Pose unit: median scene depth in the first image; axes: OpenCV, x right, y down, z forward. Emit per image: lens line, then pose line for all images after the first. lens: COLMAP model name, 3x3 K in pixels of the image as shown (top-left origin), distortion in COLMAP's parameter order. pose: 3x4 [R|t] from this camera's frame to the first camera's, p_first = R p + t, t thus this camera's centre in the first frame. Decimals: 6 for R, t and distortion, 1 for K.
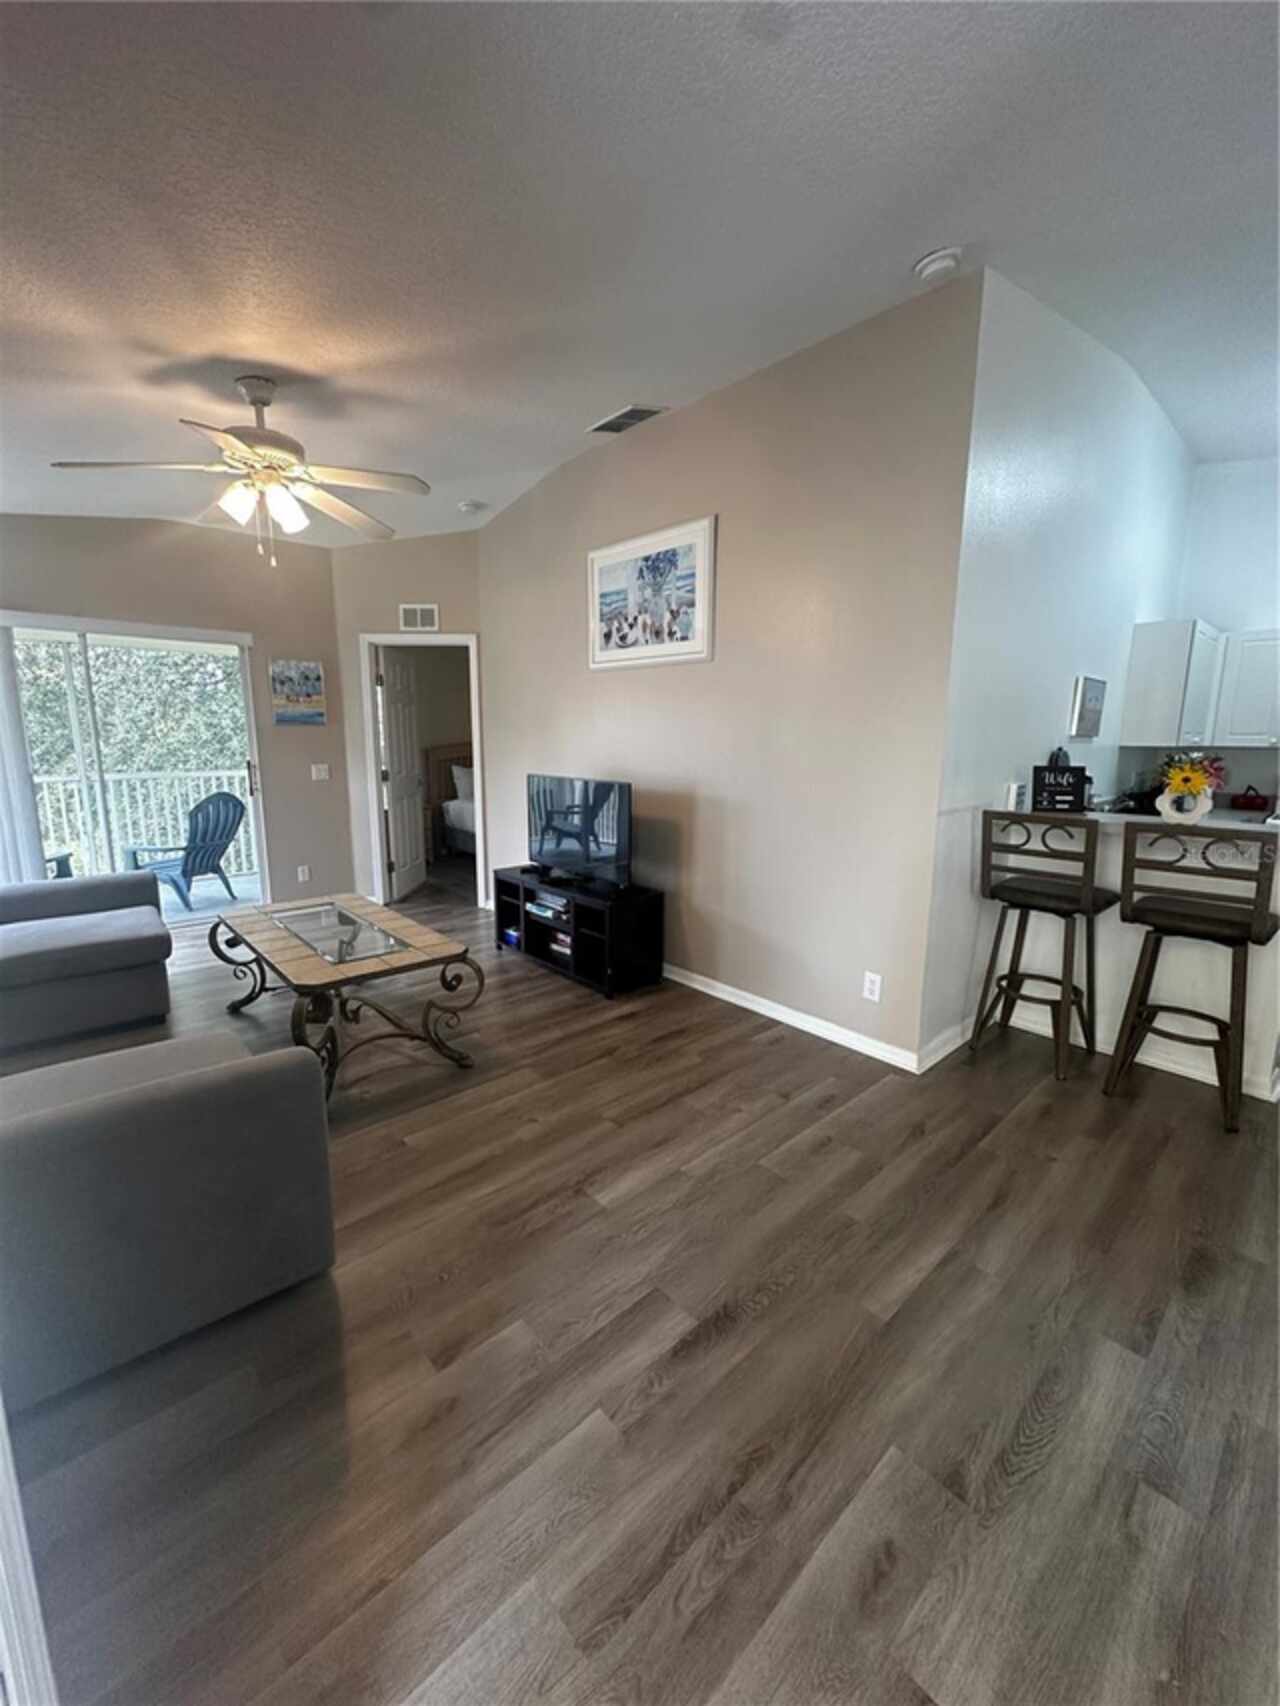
lens RADIAL K [[682.6, 0, 644.1], [0, 682.6, 853.8], [0, 0, 1]] dist [-0.005428, 0.000617]
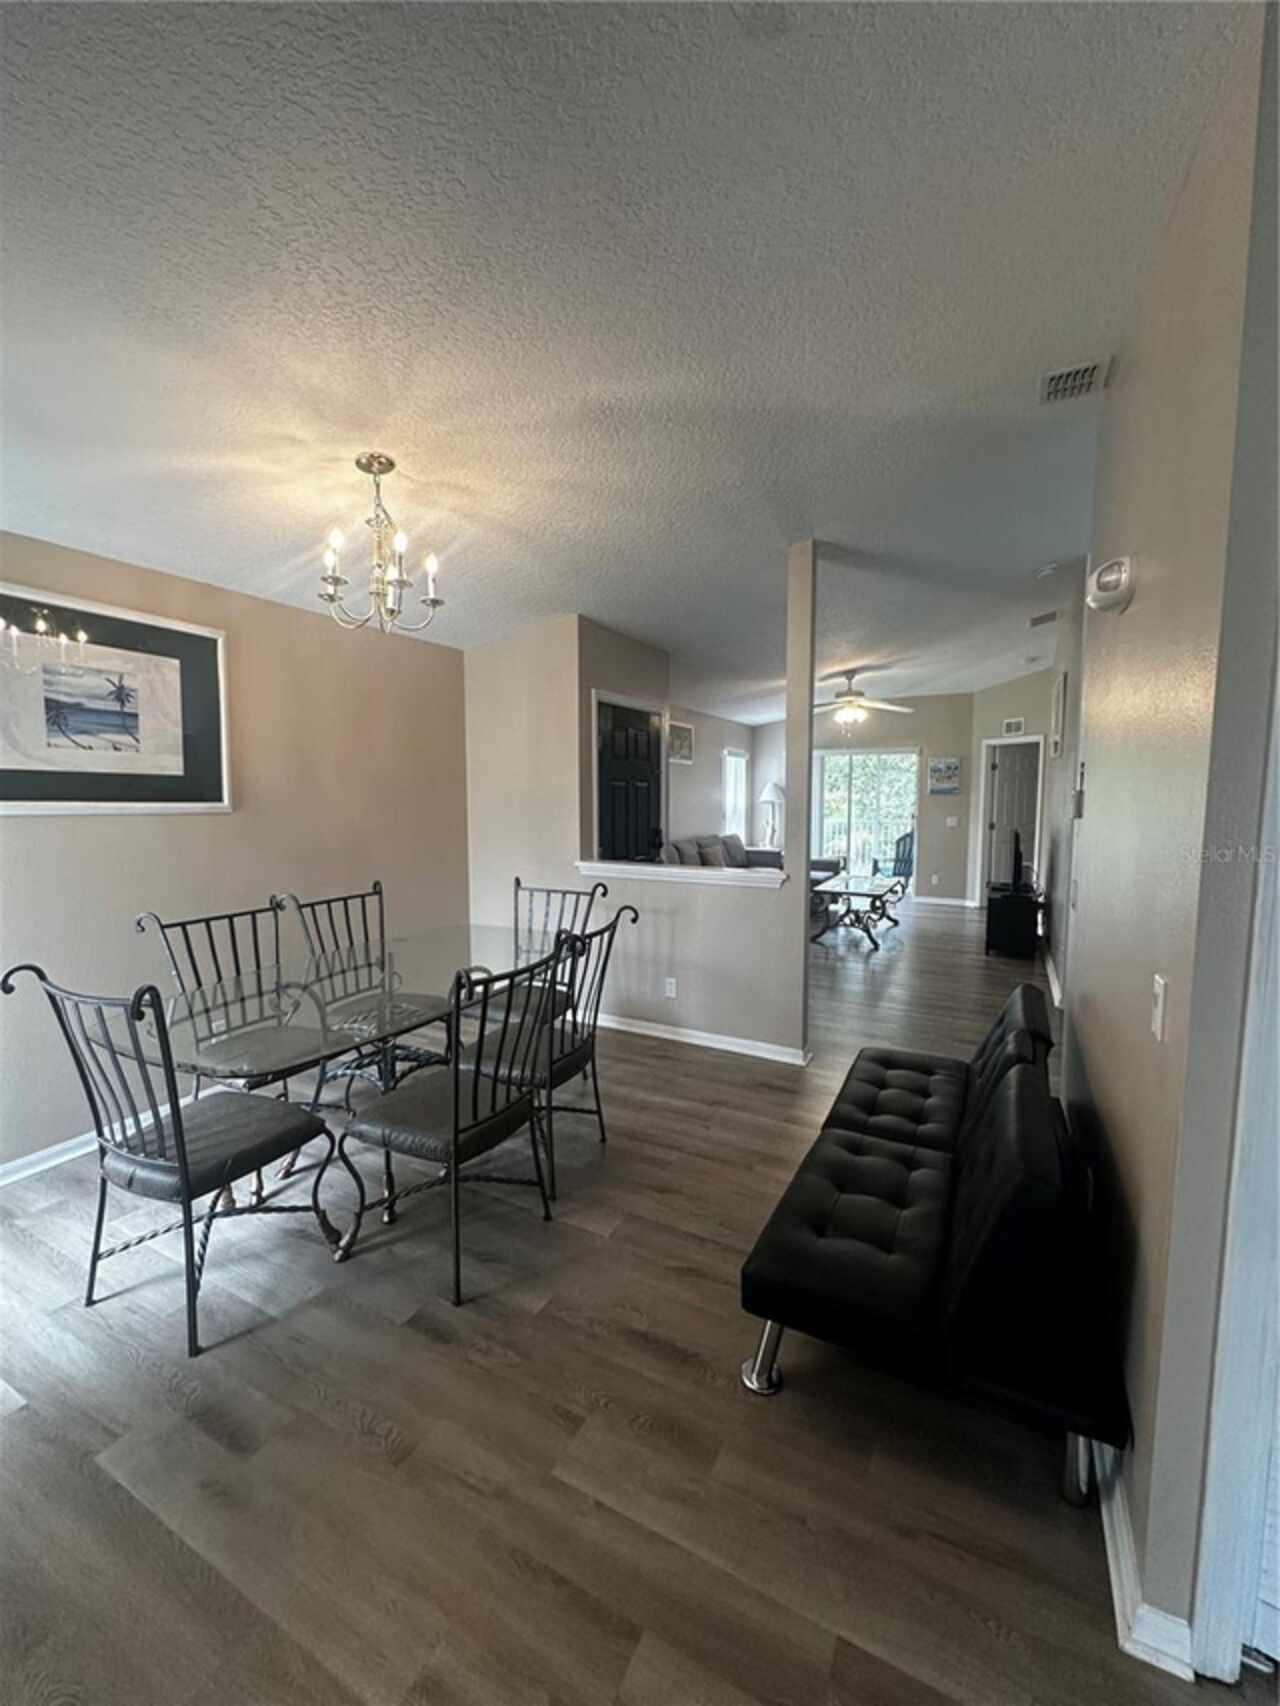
lens RADIAL K [[682.6, 0, 639.7], [0, 682.6, 851.3], [0, 0, 1]] dist [-0.005428, 0.000617]
pose [[0.332111, 0.076508, -0.940132, 1.412649], [-0.162677, 0.986416, 0.022807, 0.065962], [0.929106, 0.145363, 0.340046, -0.472343]]
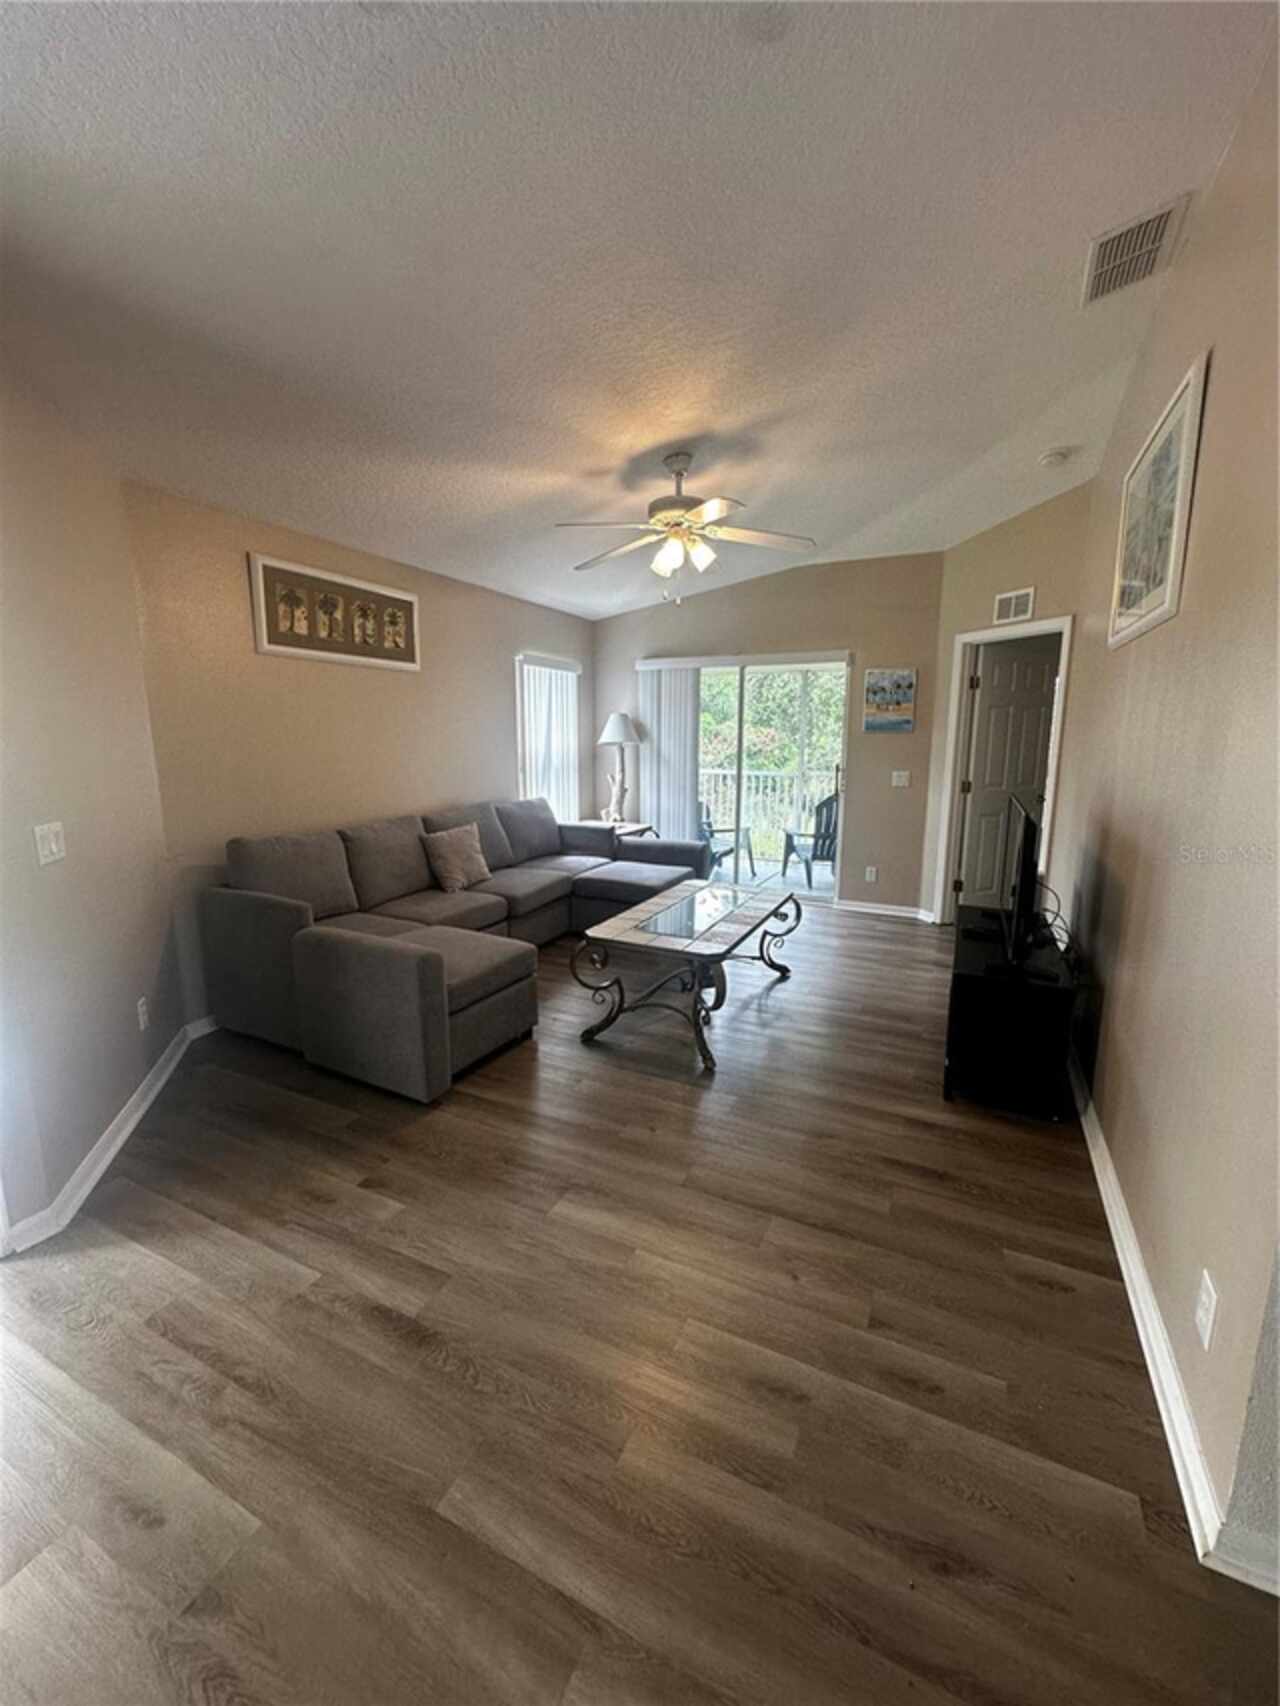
lens RADIAL K [[682.6, 0, 635.7], [0, 682.6, 851.4], [0, 0, 1]] dist [-0.005428, 0.000617]
pose [[0.367265, 0.151001, -0.917777, 0.528755], [-0.163667, 0.981829, 0.096046, -0.075844], [0.915603, 0.114936, 0.385306, 0.427087]]
